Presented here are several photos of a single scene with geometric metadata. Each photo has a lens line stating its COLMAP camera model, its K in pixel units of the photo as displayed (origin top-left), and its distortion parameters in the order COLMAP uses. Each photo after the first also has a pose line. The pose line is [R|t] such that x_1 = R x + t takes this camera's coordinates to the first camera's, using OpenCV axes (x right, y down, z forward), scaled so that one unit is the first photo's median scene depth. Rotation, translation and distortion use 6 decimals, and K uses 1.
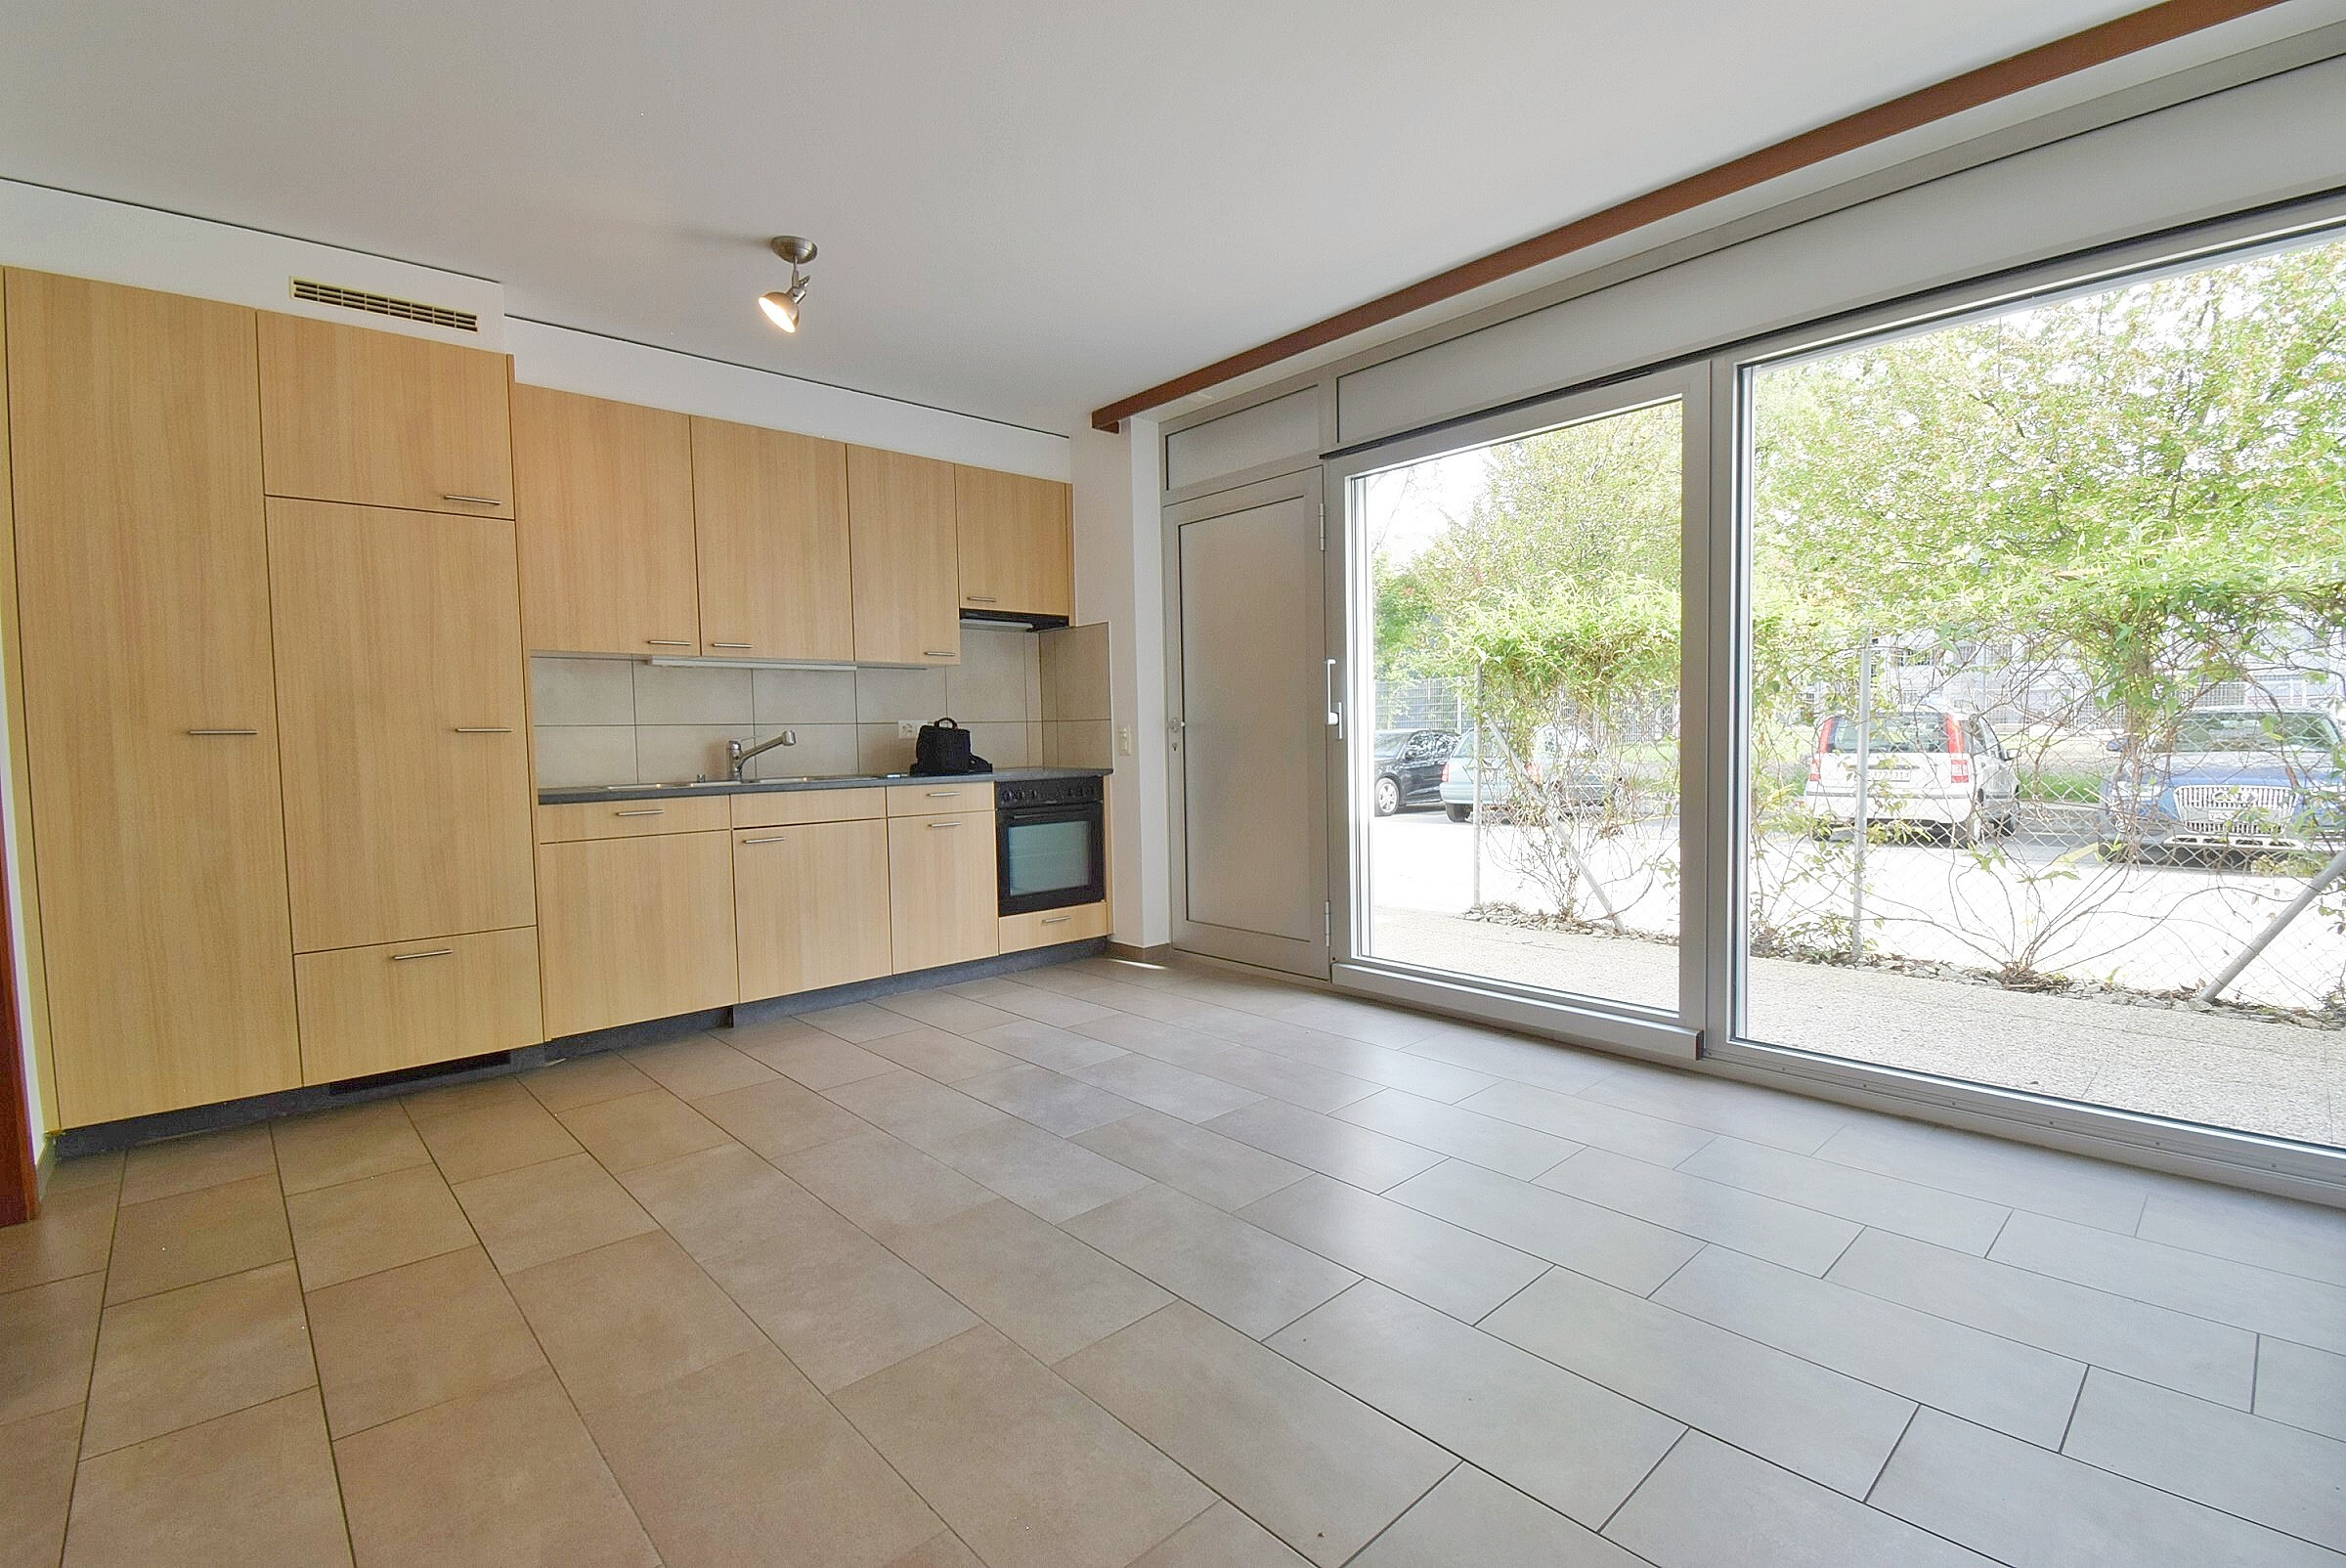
lens RADIAL K [[1041.3, 0, 1188.9], [0, 1041.3, 785.4], [0, 0, 1]] dist [0.002420, -0.010123]
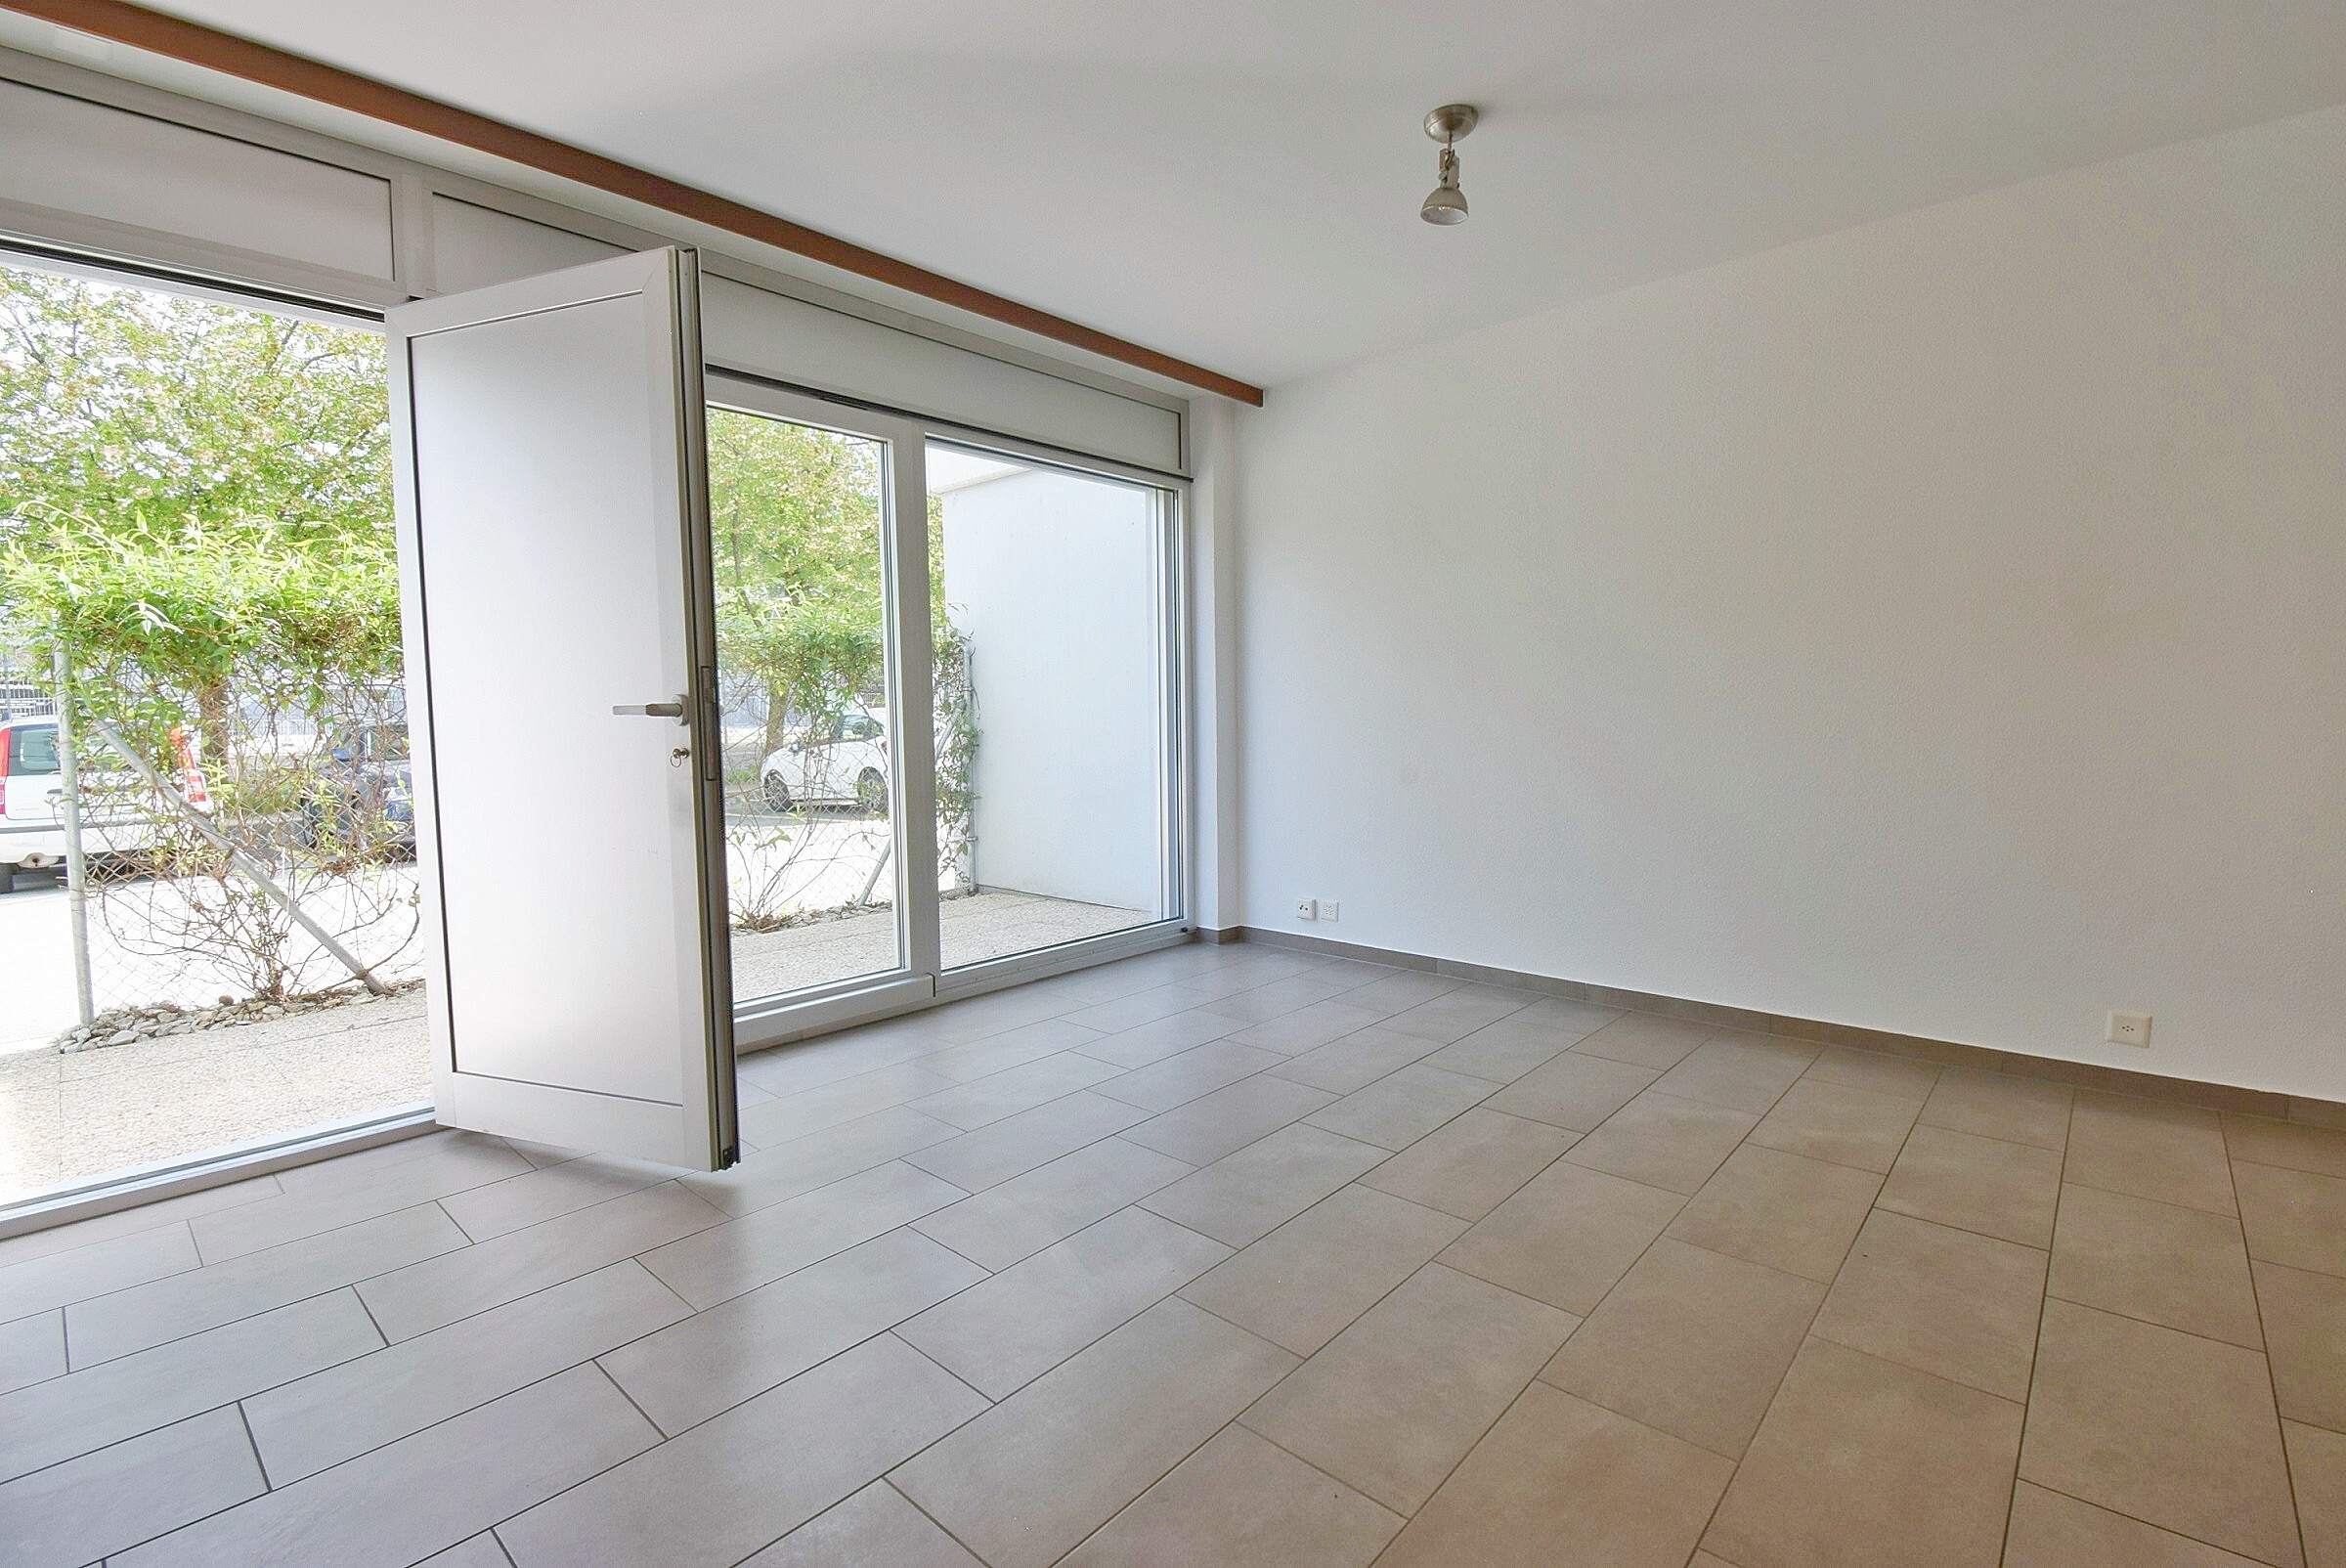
lens RADIAL K [[1041.3, 0, 1188.9], [0, 1041.3, 785.4], [0, 0, 1]] dist [0.002420, -0.010123]
pose [[-0.084985, -0.047174, 0.995265, -0.525554], [0.065064, 0.996484, 0.052787, -0.019441], [-0.994256, 0.069242, -0.081617, 0.561403]]
